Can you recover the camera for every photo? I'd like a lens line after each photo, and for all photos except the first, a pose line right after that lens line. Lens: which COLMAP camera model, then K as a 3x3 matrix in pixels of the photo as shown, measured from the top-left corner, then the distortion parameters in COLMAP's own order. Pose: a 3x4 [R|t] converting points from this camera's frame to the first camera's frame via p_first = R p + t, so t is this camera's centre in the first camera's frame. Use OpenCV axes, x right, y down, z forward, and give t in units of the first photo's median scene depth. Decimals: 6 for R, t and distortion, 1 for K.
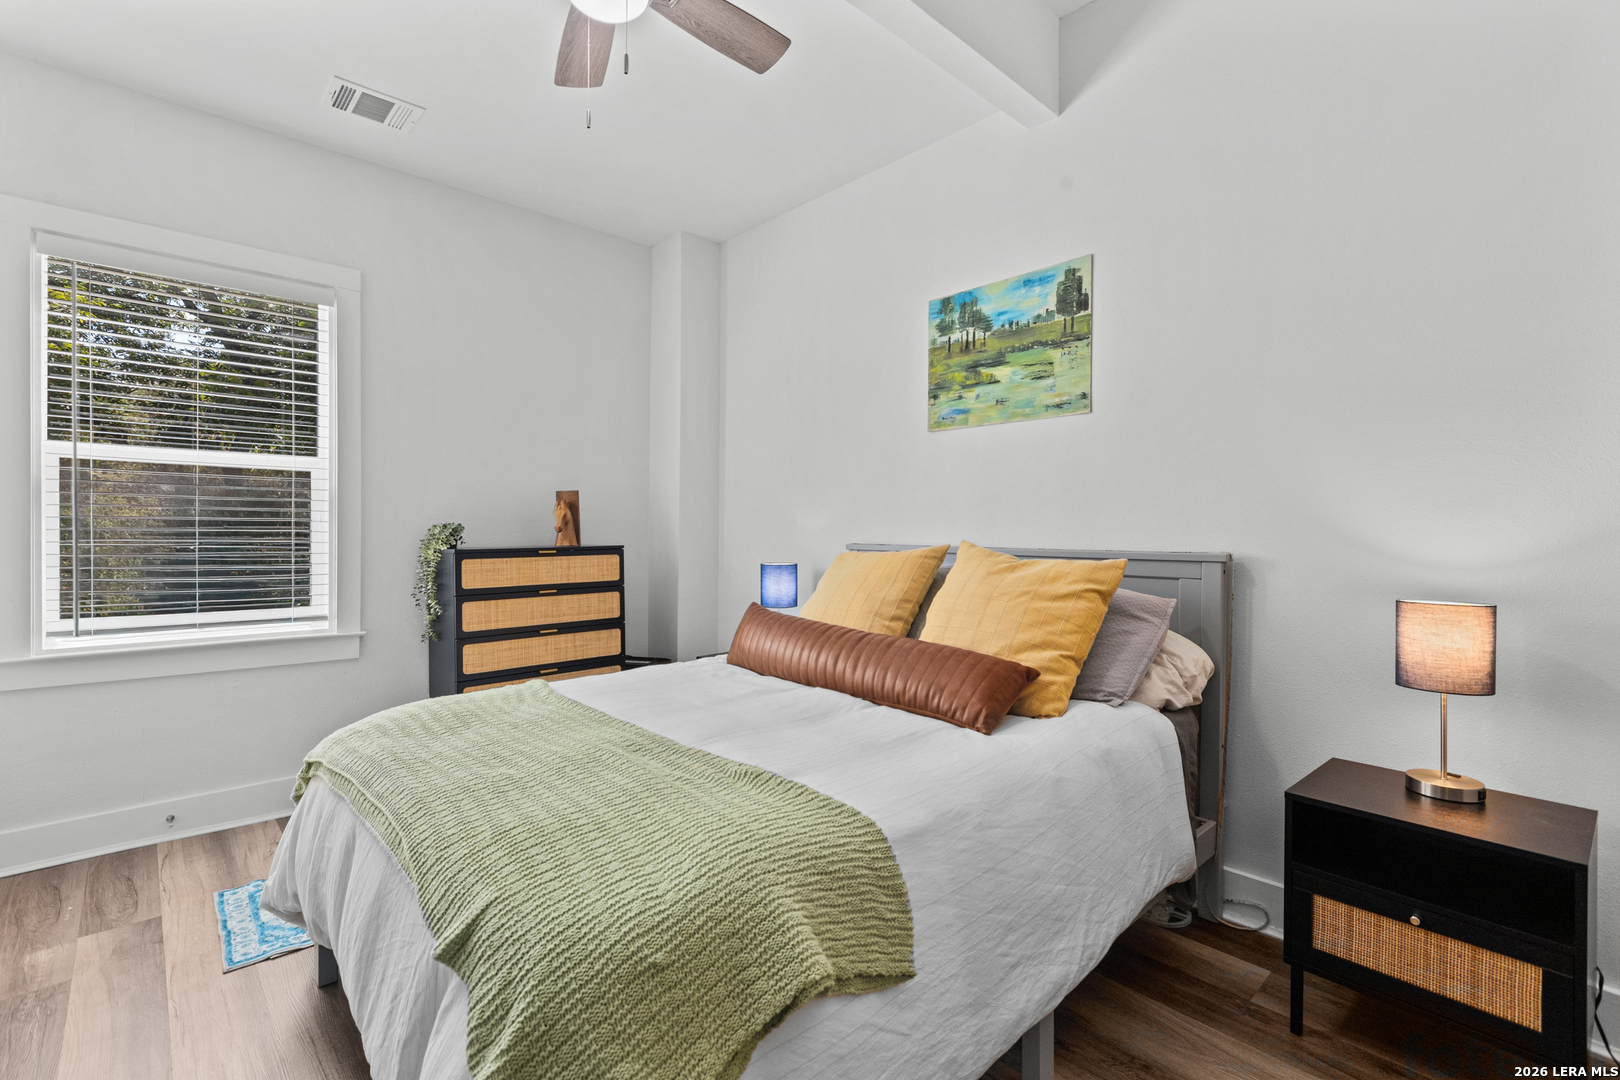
lens RADIAL K [[727.0, 0, 794.9], [0, 727.0, 535.2], [0, 0, 1]] dist [-0.003450, 0.001372]
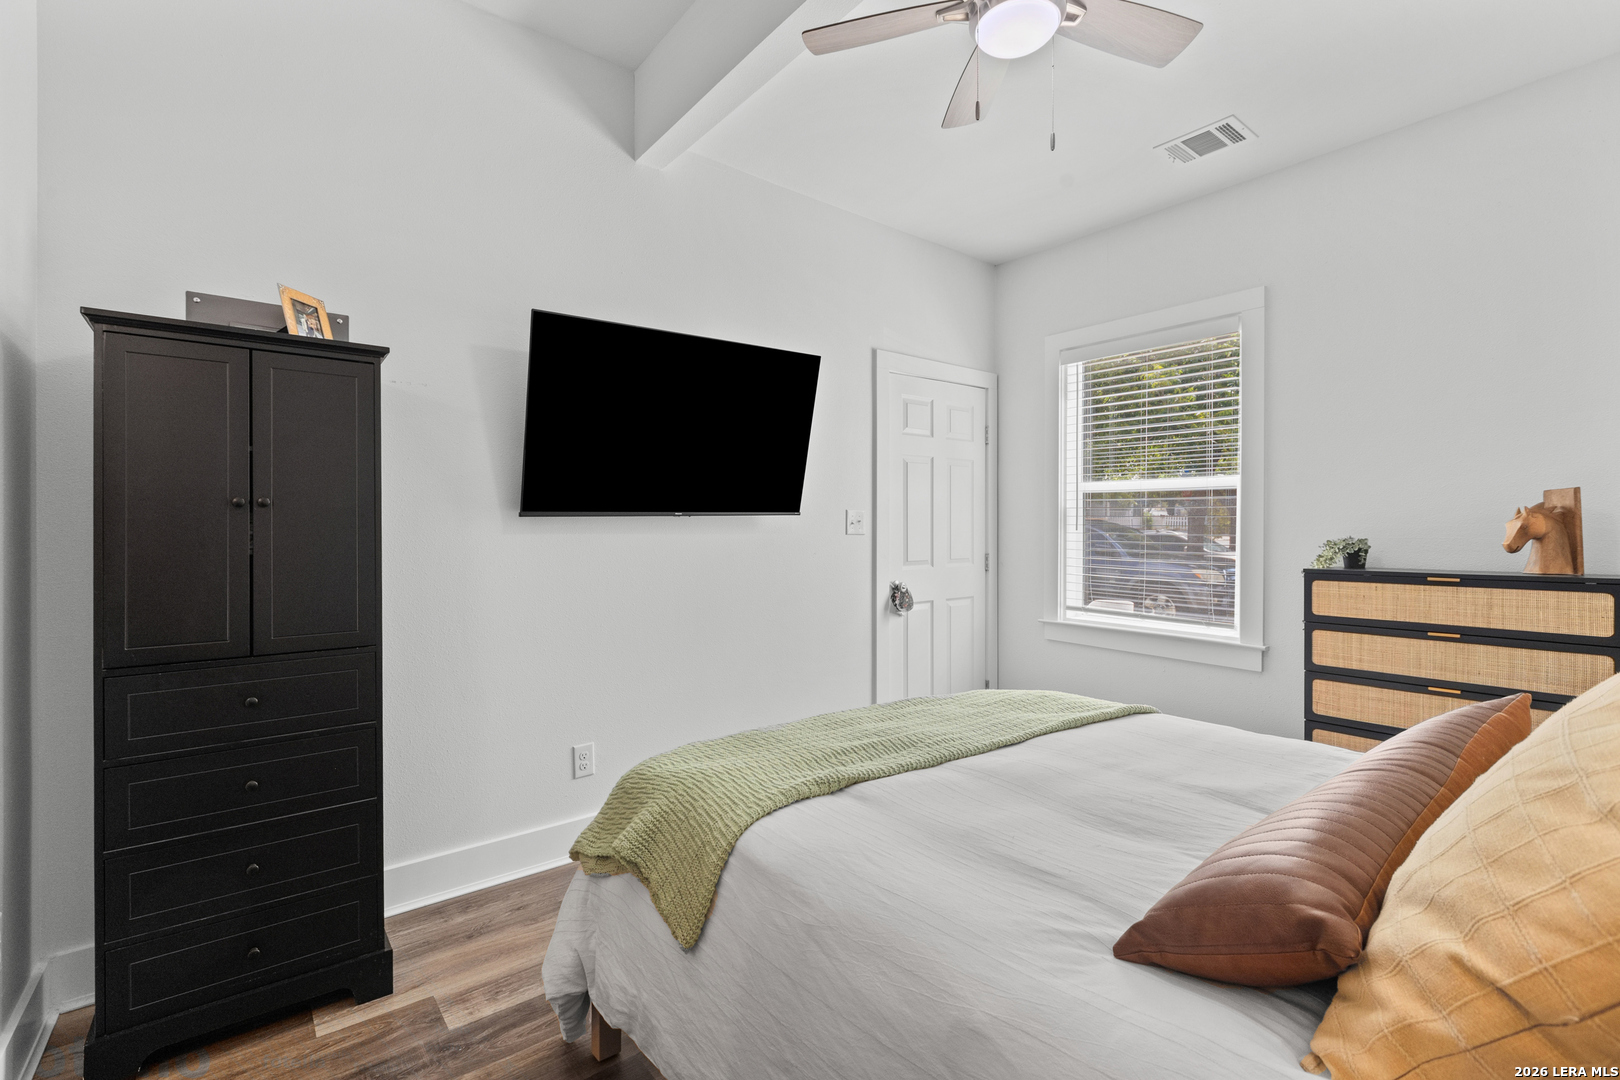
lens RADIAL K [[727.0, 0, 802.7], [0, 727.0, 528.7], [0, 0, 1]] dist [-0.003450, 0.001372]
pose [[-0.084584, -0.005220, -0.996403, 0.460193], [-0.014443, 0.999888, -0.004012, -0.015951], [0.996312, 0.014052, -0.084650, 0.461477]]
